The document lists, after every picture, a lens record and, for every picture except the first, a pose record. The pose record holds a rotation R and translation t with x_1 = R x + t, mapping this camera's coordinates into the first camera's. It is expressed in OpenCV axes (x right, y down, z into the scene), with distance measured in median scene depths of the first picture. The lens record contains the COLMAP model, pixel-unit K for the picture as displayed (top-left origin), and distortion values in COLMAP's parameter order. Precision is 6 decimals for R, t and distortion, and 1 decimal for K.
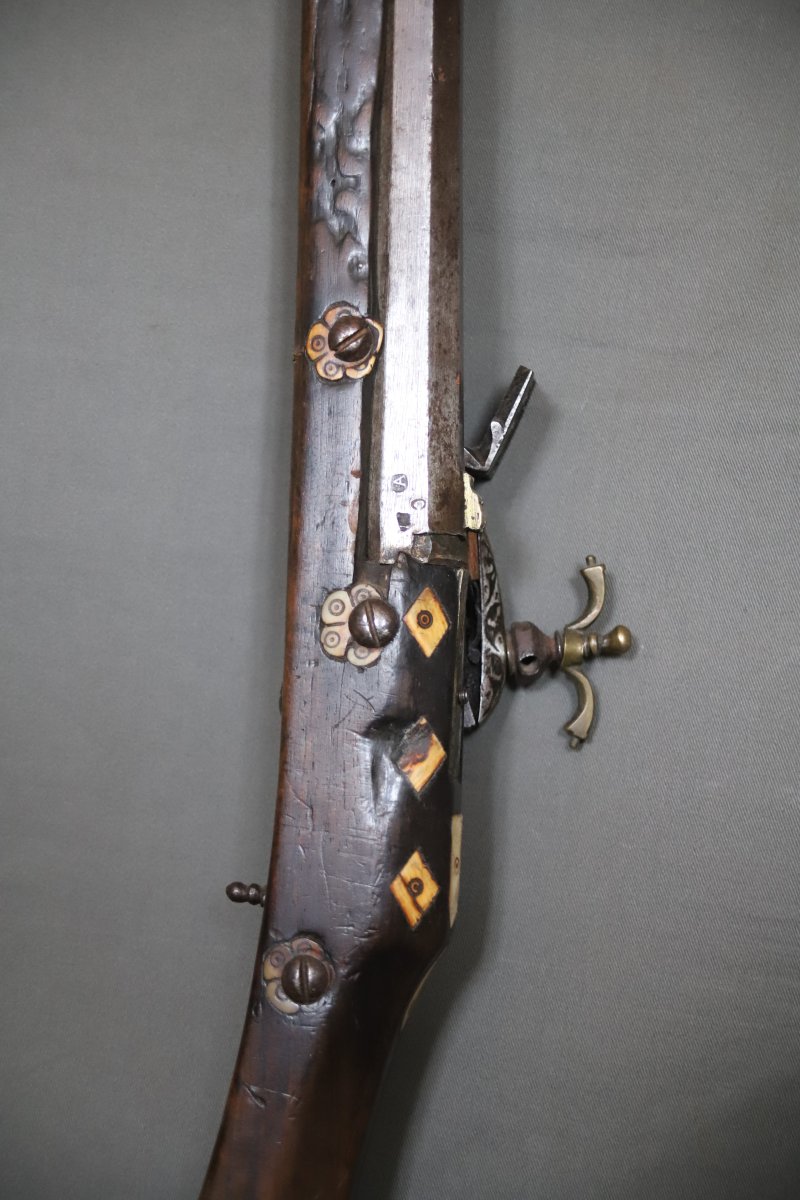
lens RADIAL K [[2583.1, 0, 400.0], [0, 2583.1, 600.0], [0, 0, 1]] dist [0.250511, 0.064419]
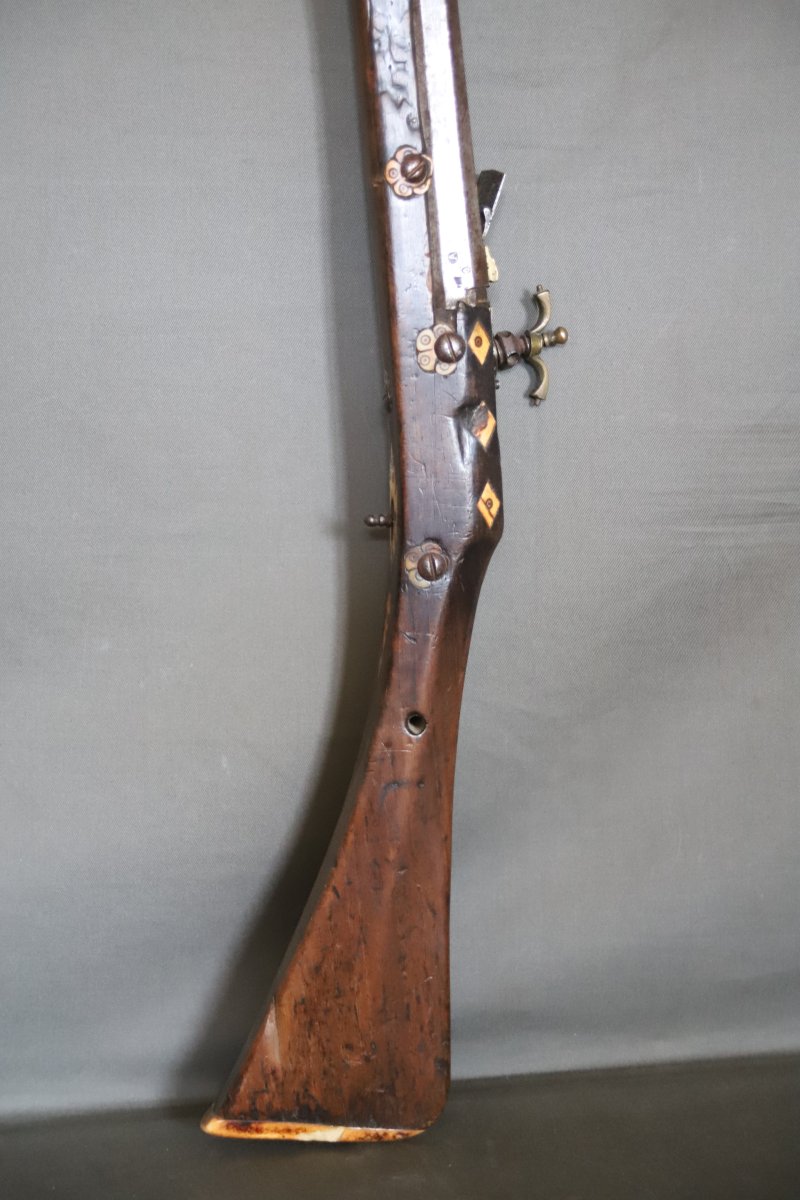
lens RADIAL K [[2332.1, 0, 400.0], [0, 2332.1, 600.0], [0, 0, 1]] dist [0.183082, -0.017427]
pose [[0.951888, -0.139893, 0.272653, -0.461412], [0.088587, 0.977352, 0.192184, -0.120734], [-0.293363, -0.158784, 0.942723, -0.401871]]
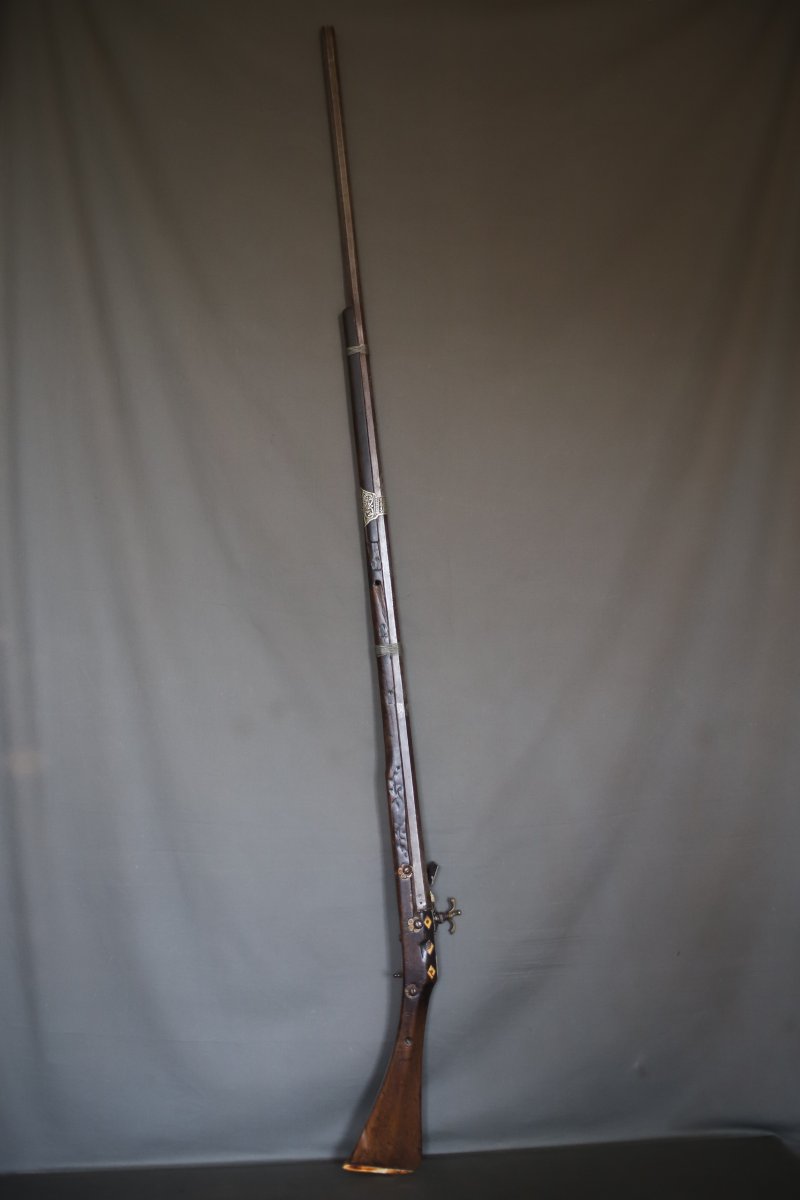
lens RADIAL K [[1719.8, 0, 400.0], [0, 1719.8, 600.0], [0, 0, 1]] dist [-0.010240, 0.018573]
pose [[0.978316, -0.117380, 0.170643, -0.564662], [0.104091, 0.990940, 0.084872, -0.943080], [-0.179059, -0.065269, 0.981671, -2.381119]]
